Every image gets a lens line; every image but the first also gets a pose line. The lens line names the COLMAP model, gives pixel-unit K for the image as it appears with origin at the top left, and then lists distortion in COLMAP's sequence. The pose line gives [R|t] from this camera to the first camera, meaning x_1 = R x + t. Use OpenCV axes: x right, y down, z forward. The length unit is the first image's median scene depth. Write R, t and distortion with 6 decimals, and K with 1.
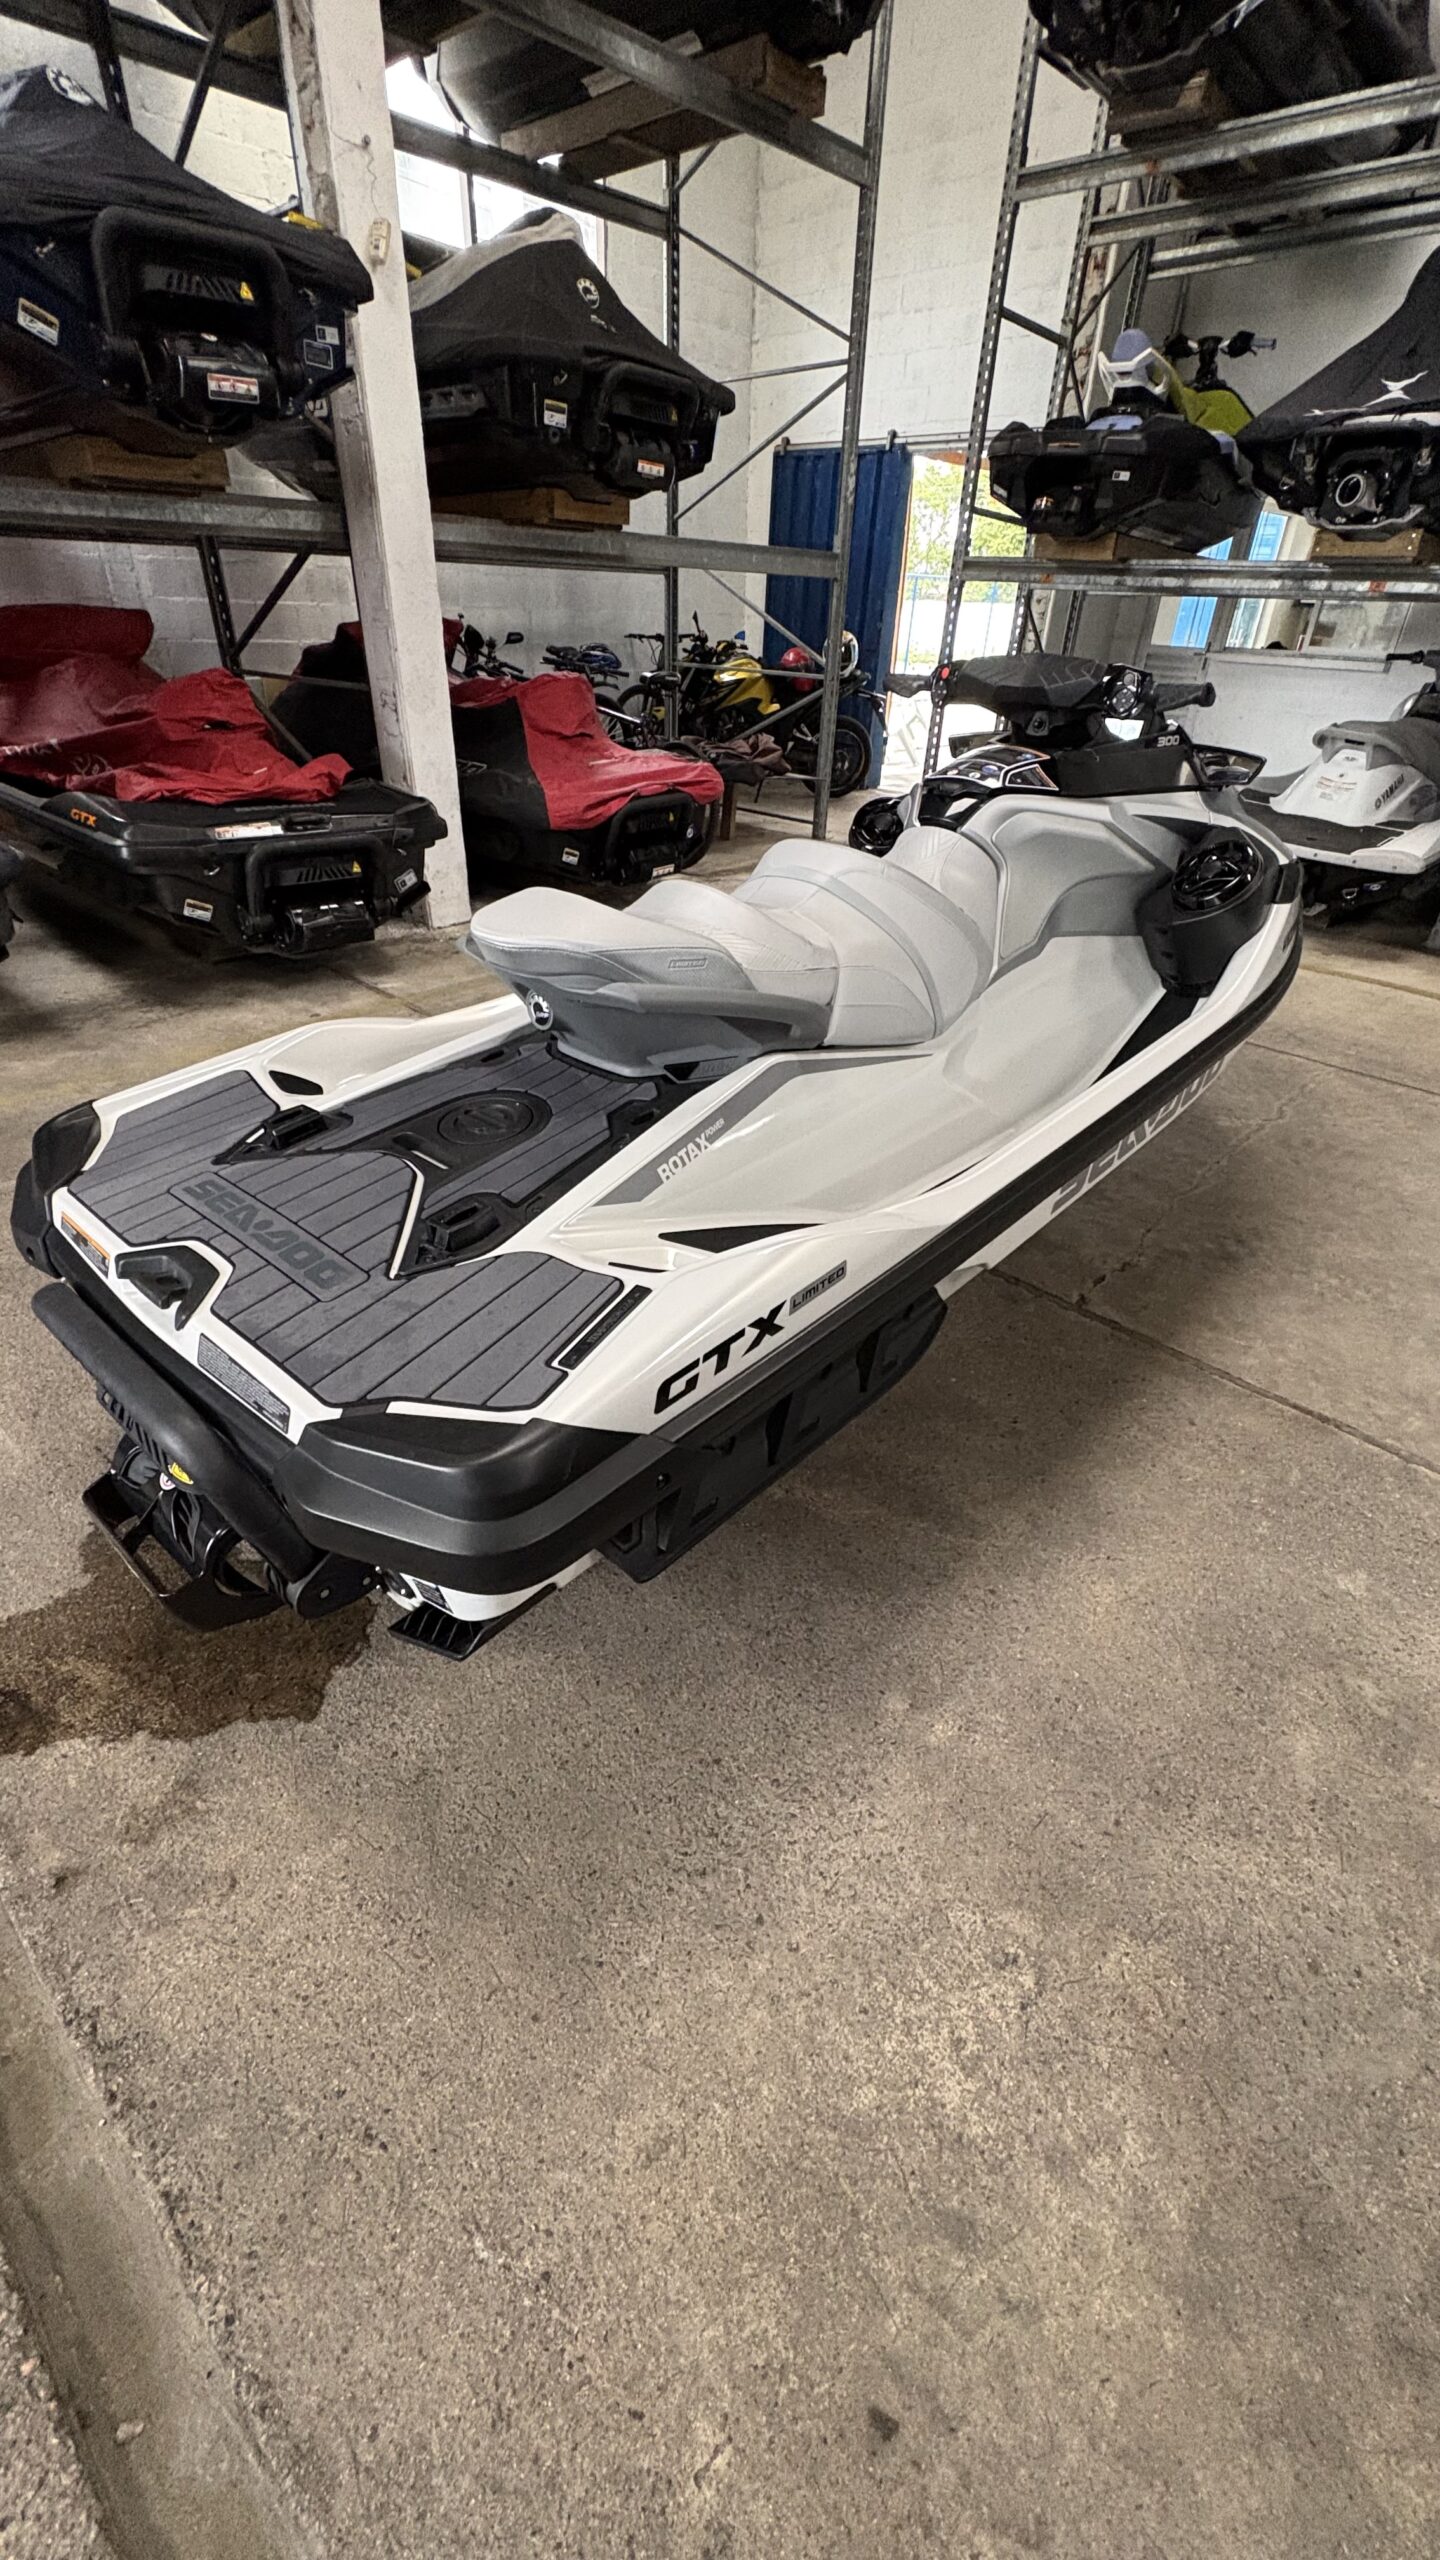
lens RADIAL K [[1017.2, 0, 725.2], [0, 1017.2, 1284.9], [0, 0, 1]] dist [0.000817, -0.000299]
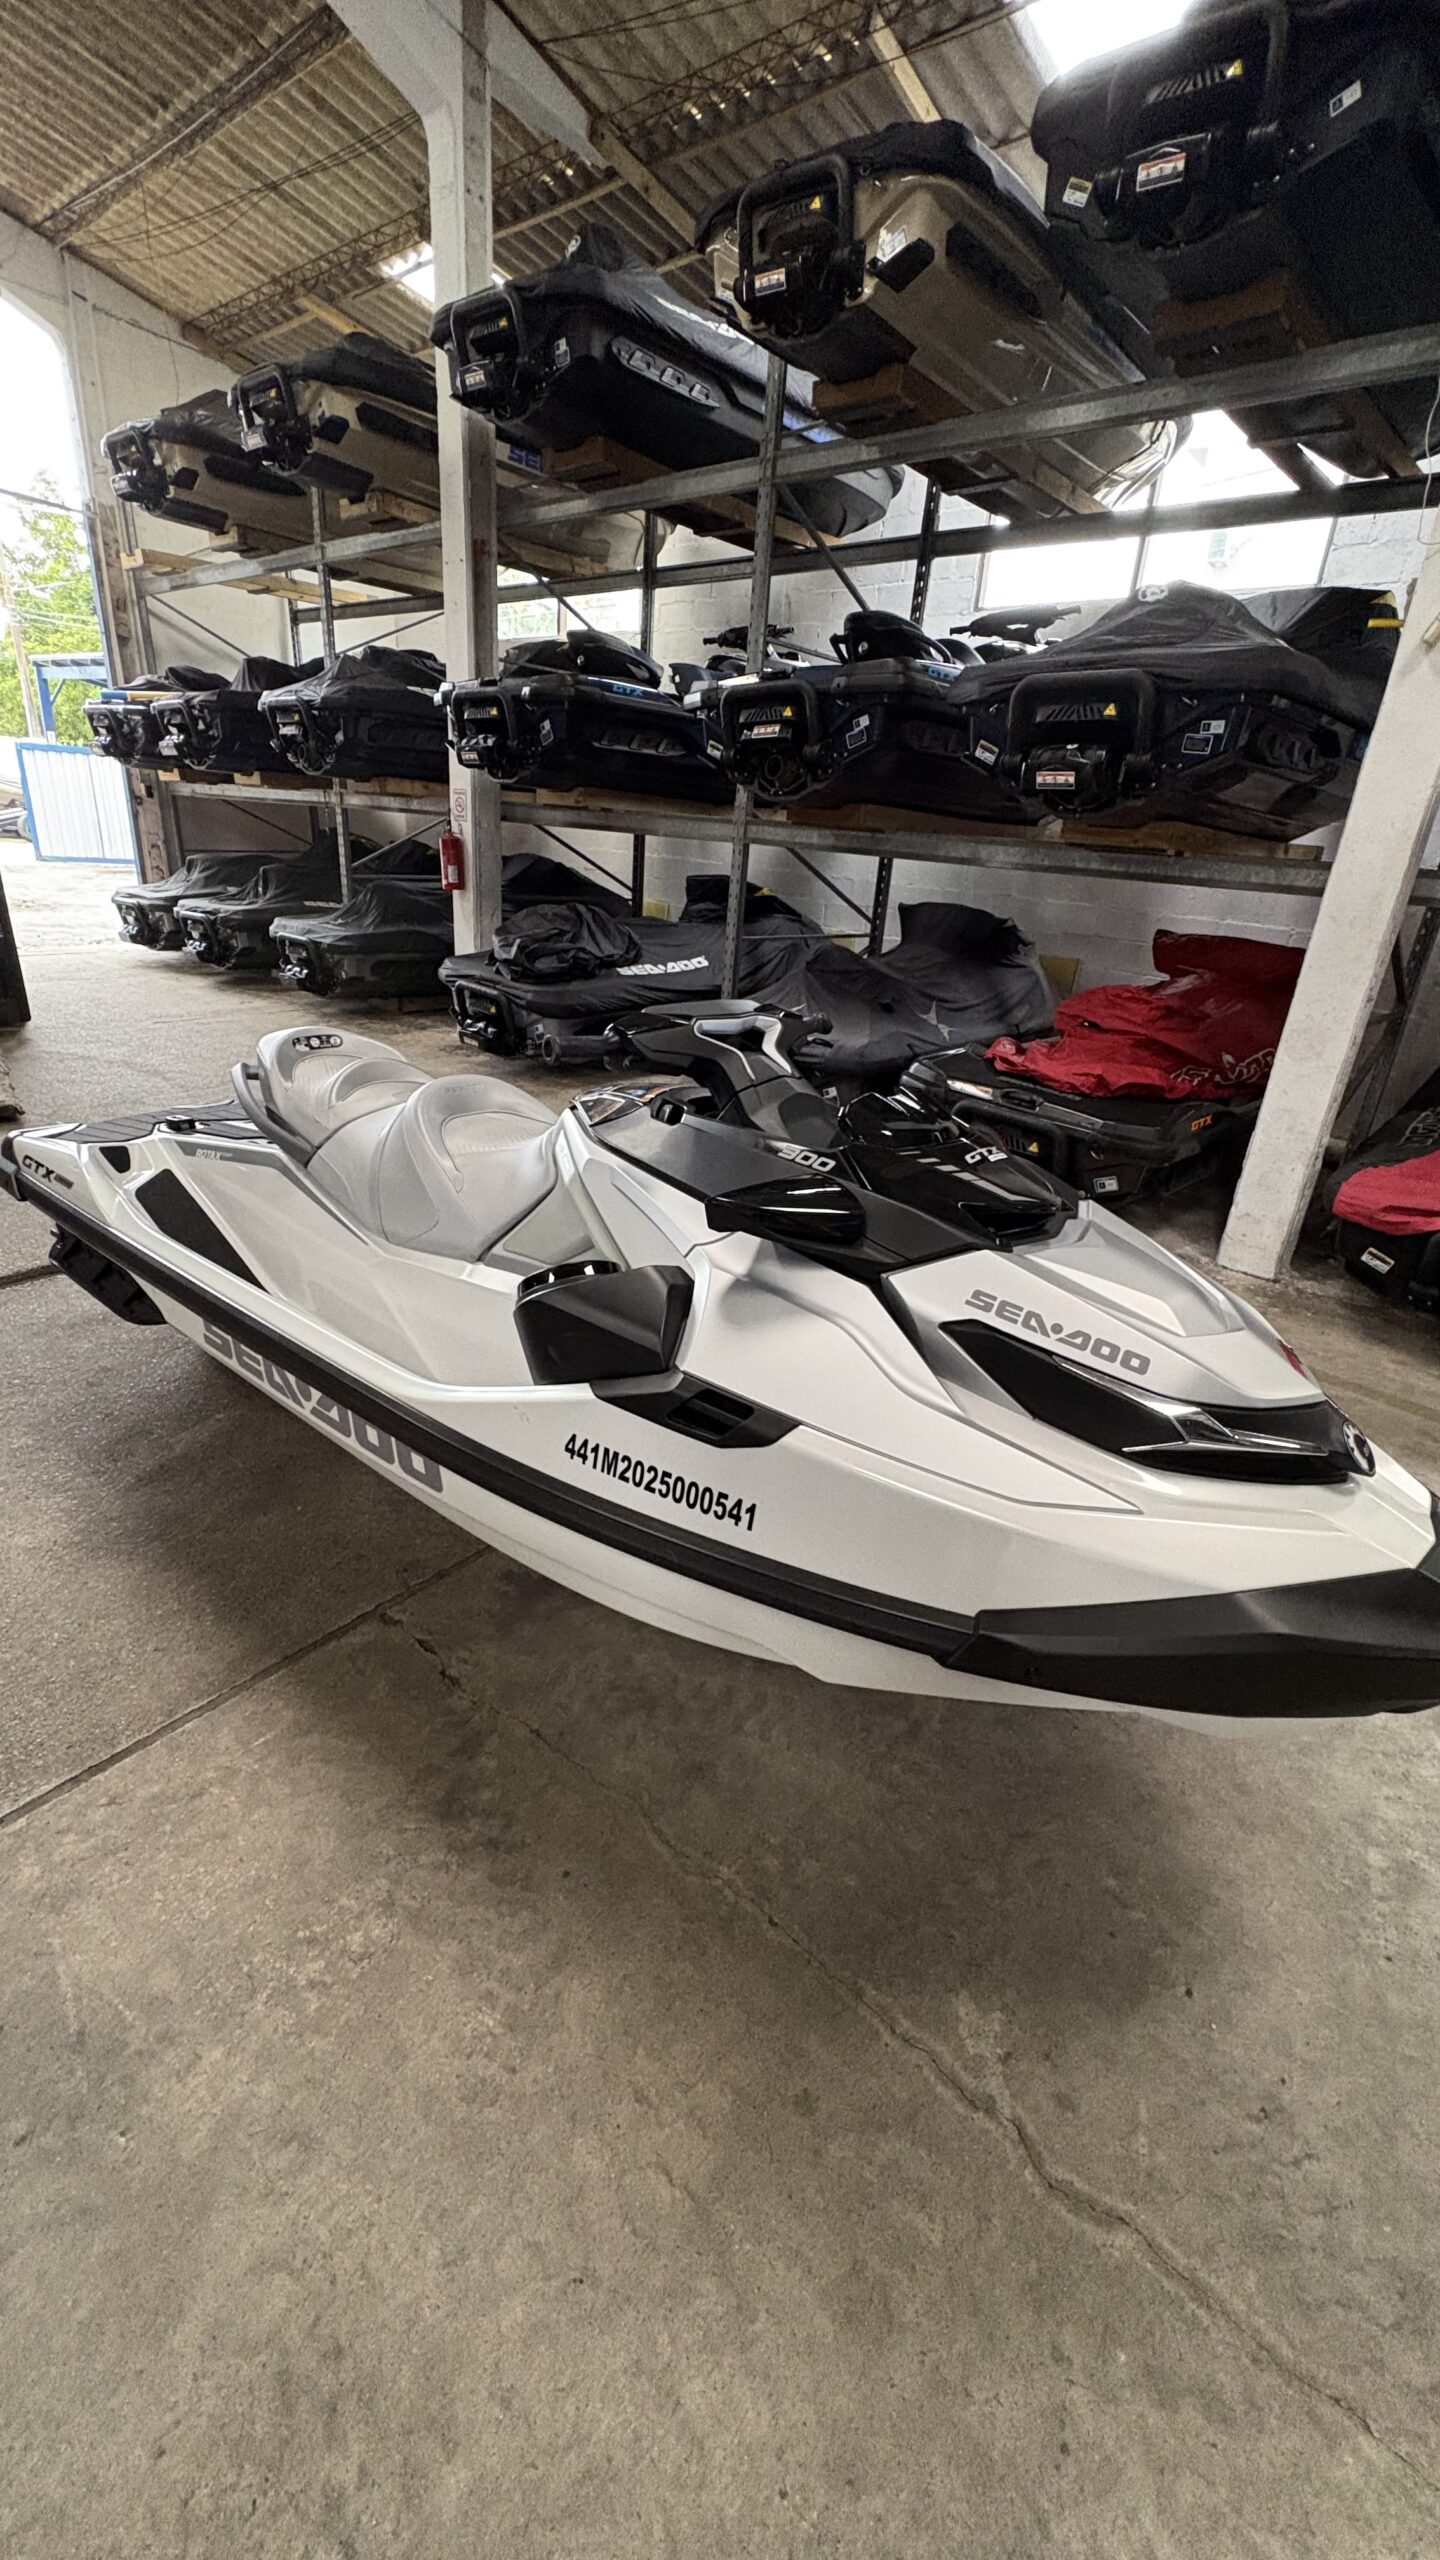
lens RADIAL K [[1017.2, 0, 721.8], [0, 1017.2, 1284.5], [0, 0, 1]] dist [0.000817, -0.000299]
pose [[0.039036, 0.383713, -0.922627, 0.587089], [-0.618188, 0.734697, 0.279400, -0.343757], [0.785060, 0.559450, 0.265886, 0.456452]]
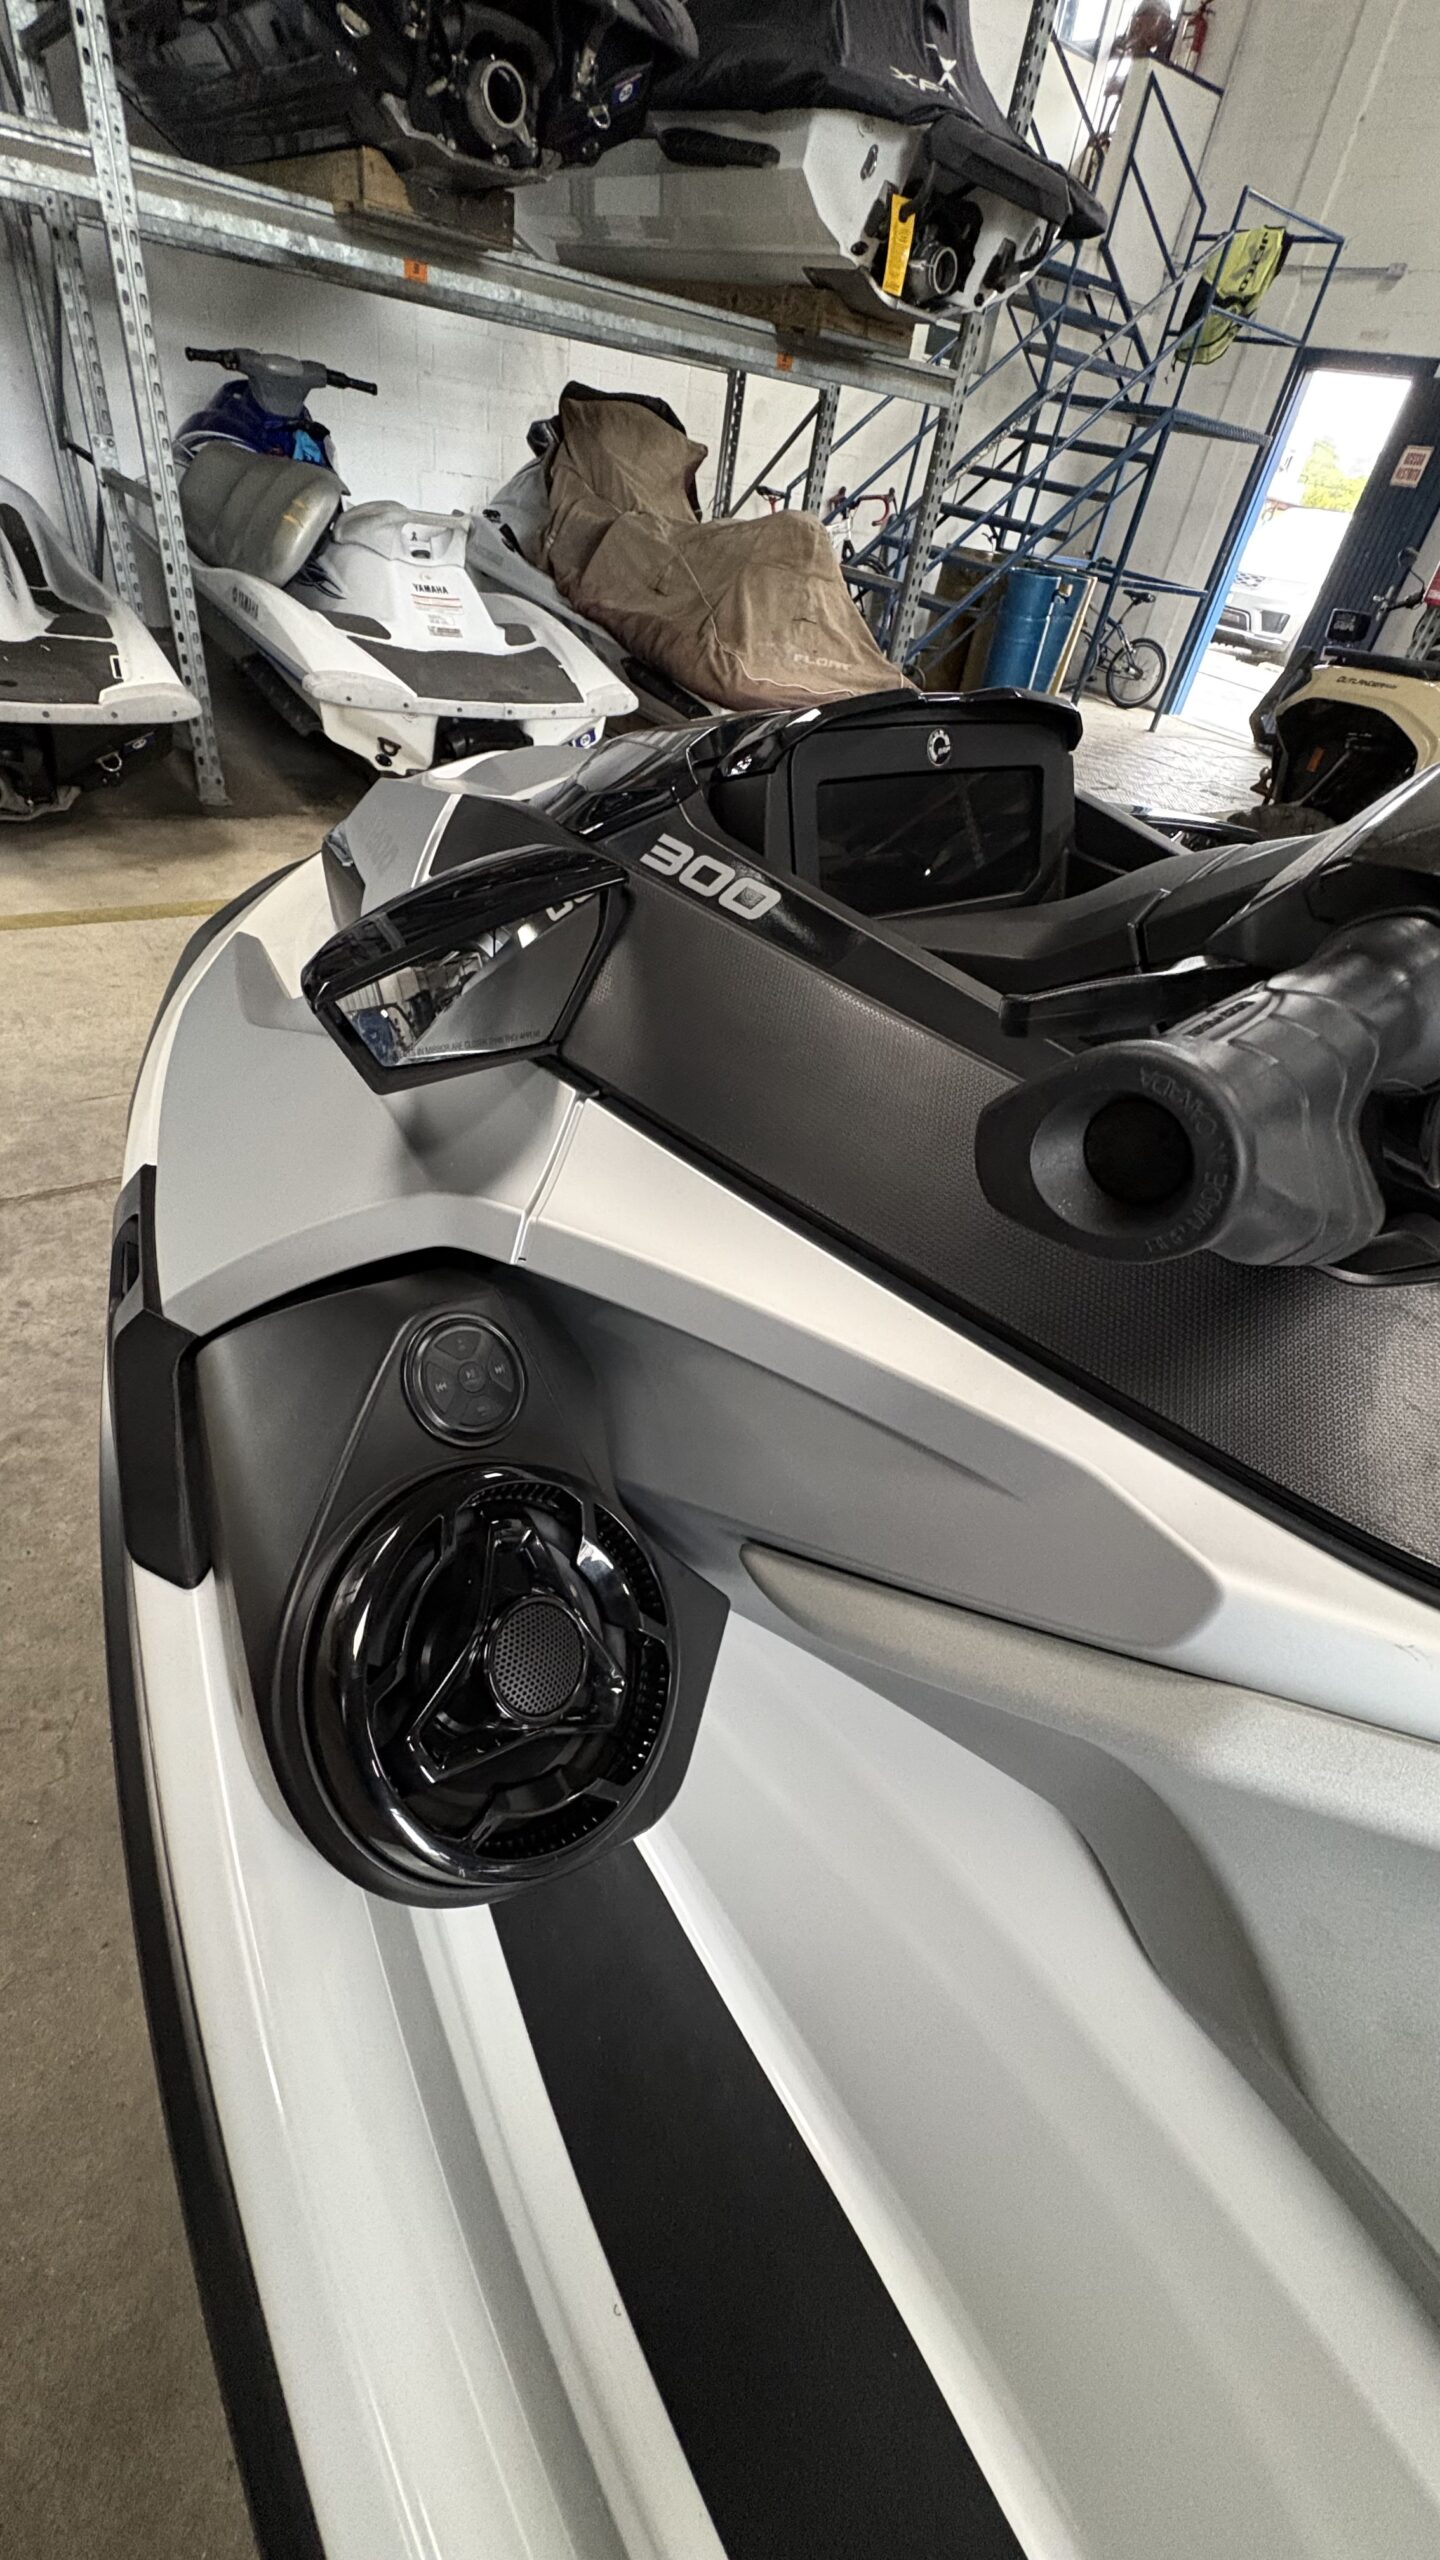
lens RADIAL K [[1017.2, 0, 720.8], [0, 1017.2, 1280.3], [0, 0, 1]] dist [0.000817, -0.000299]
pose [[0.207252, -0.633962, 0.745076, 0.047969], [0.421954, 0.745055, 0.516573, -0.354058], [-0.882611, 0.207327, 0.421917, 0.550803]]
